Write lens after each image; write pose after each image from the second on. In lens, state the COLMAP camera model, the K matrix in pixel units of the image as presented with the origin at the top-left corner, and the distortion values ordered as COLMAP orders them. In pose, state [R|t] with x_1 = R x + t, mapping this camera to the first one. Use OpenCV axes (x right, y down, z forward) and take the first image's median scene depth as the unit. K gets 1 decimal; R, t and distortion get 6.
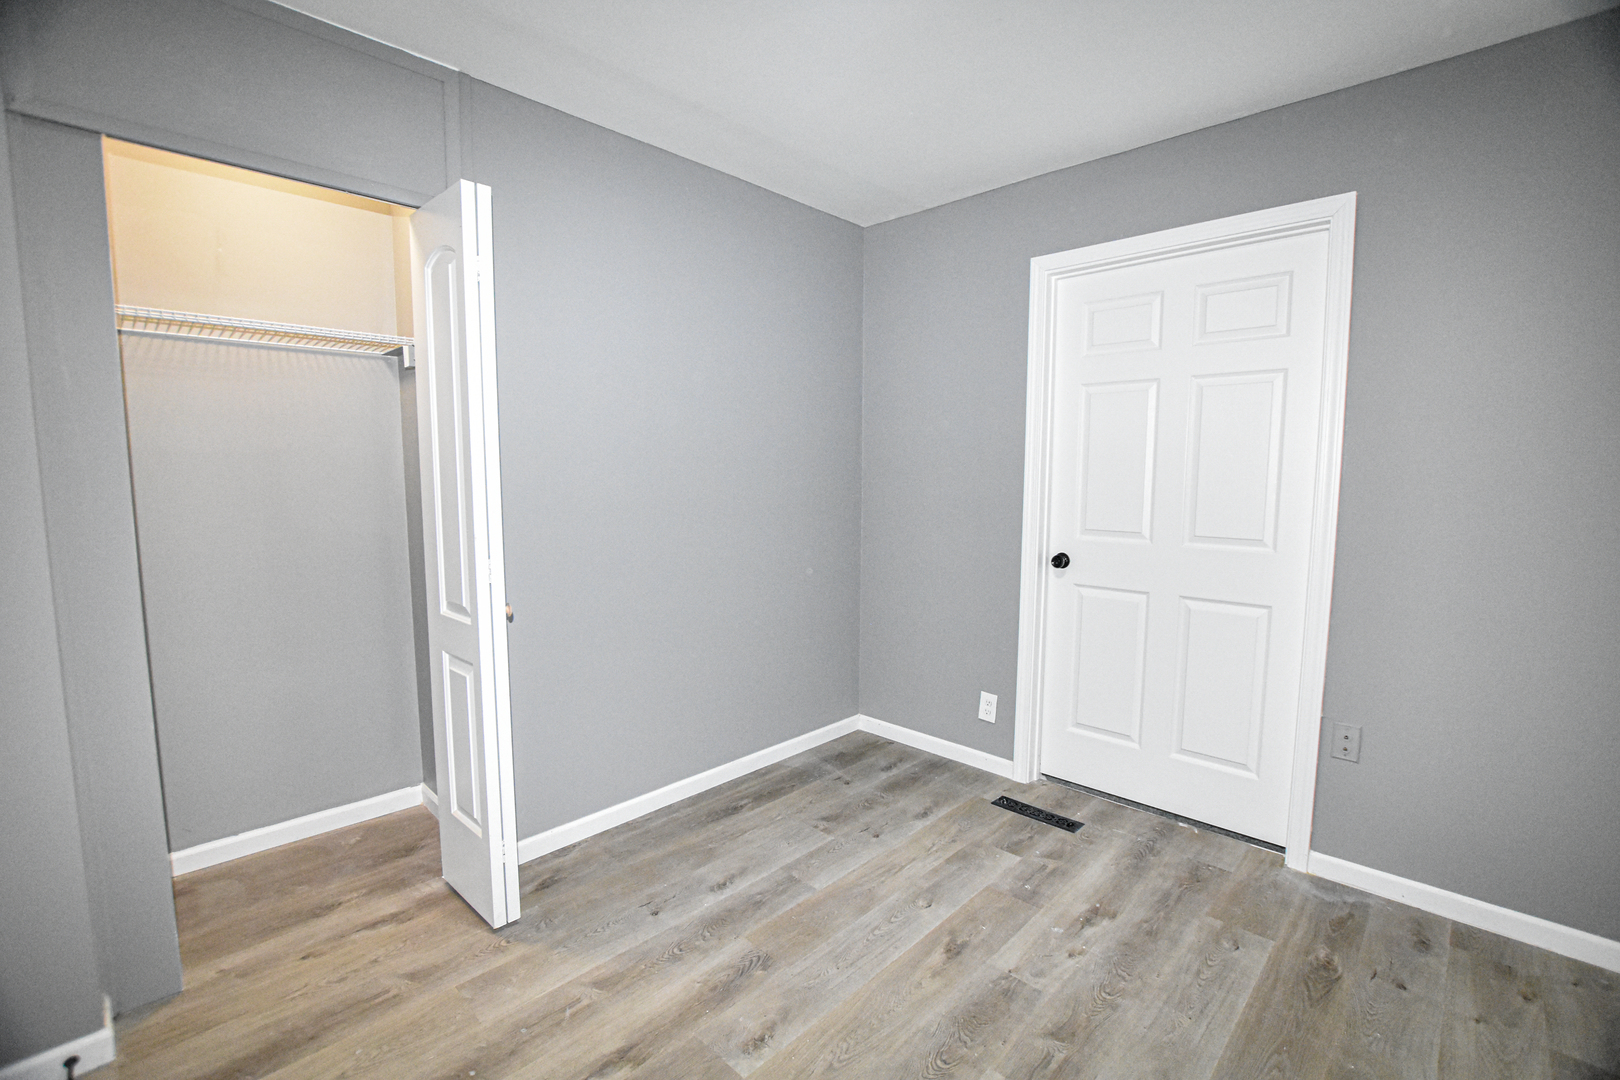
lens RADIAL K [[713.1, 0, 814.7], [0, 713.1, 541.8], [0, 0, 1]] dist [-0.031564, 0.003527]
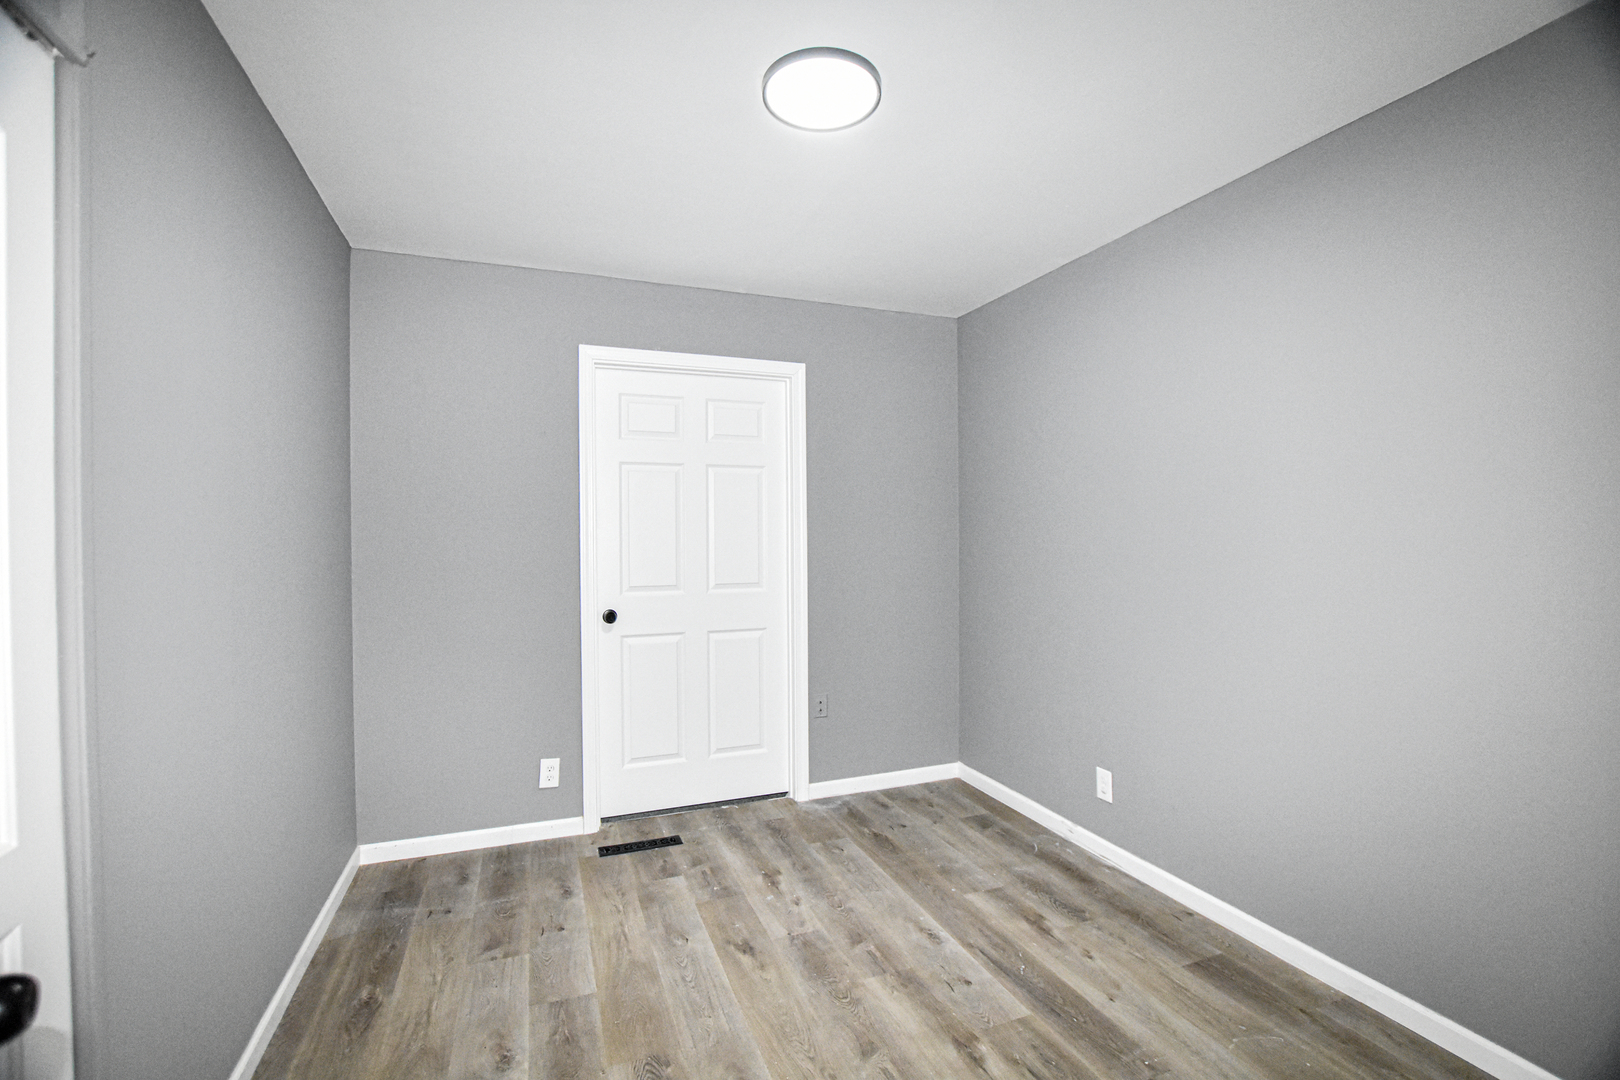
lens RADIAL K [[713.1, 0, 814.7], [0, 713.1, 541.8], [0, 0, 1]] dist [-0.031564, 0.003527]
pose [[0.414297, -0.012674, 0.910053, -0.678152], [0.095984, 0.994936, -0.029840, -0.033114], [-0.905066, 0.099713, 0.413415, 0.300685]]
